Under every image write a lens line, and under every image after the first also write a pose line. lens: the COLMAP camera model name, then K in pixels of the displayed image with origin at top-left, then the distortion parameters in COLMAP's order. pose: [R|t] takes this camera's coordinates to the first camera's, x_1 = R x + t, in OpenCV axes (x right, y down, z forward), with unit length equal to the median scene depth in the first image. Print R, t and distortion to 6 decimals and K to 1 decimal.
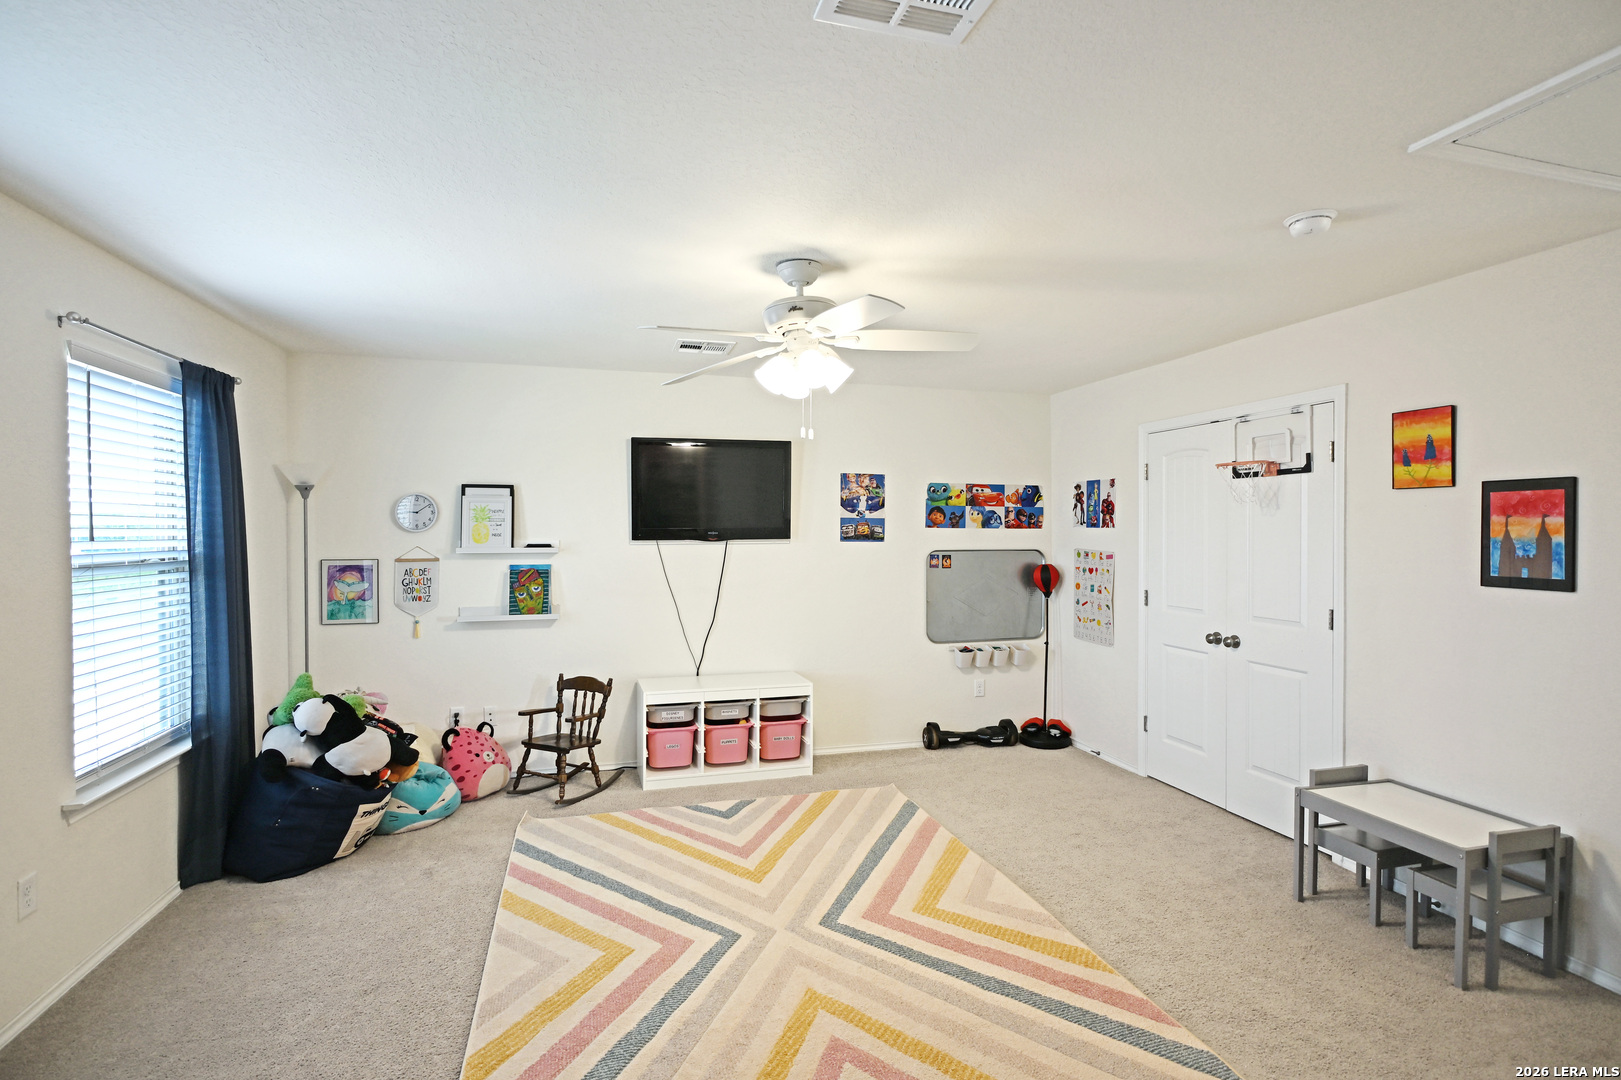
lens RADIAL K [[777.3, 0, 828.8], [0, 777.3, 537.6], [0, 0, 1]] dist [-0.004276, 0.001000]
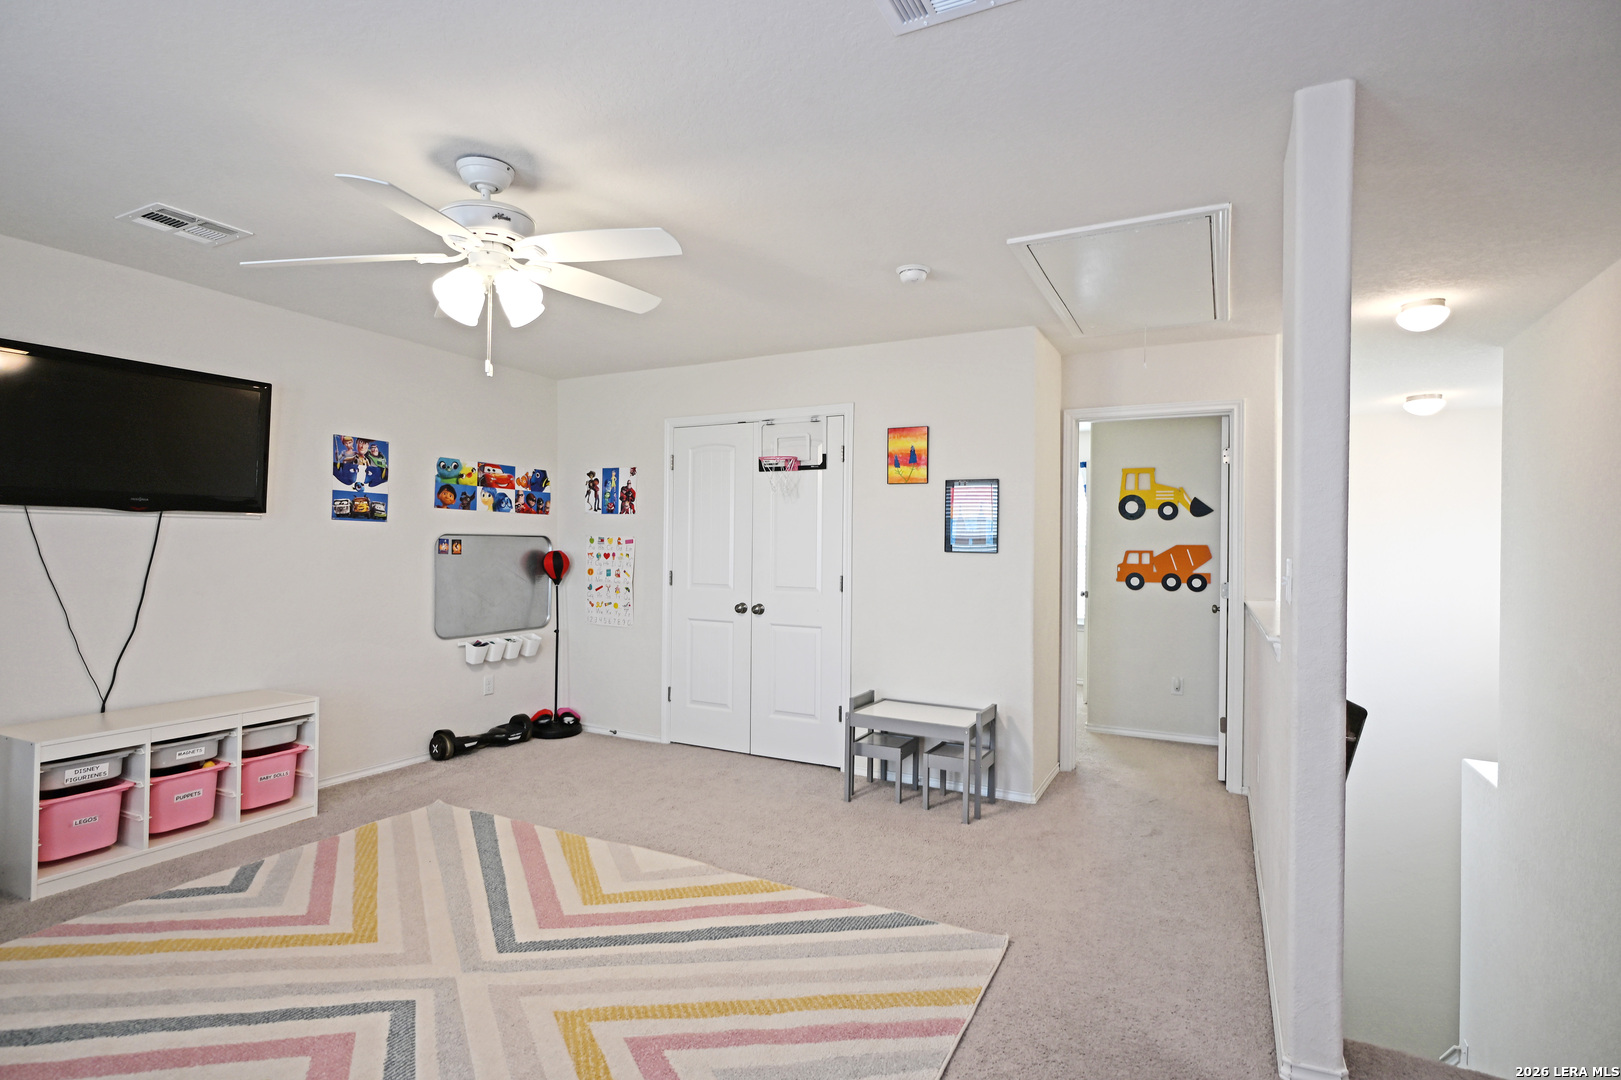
lens RADIAL K [[777.3, 0, 805.0], [0, 777.3, 537.7], [0, 0, 1]] dist [-0.004276, 0.001000]
pose [[0.695107, 0.014536, 0.718760, -0.288516], [-0.004651, 0.999866, -0.015722, 0.044290], [-0.718892, 0.007586, 0.695081, 0.128066]]
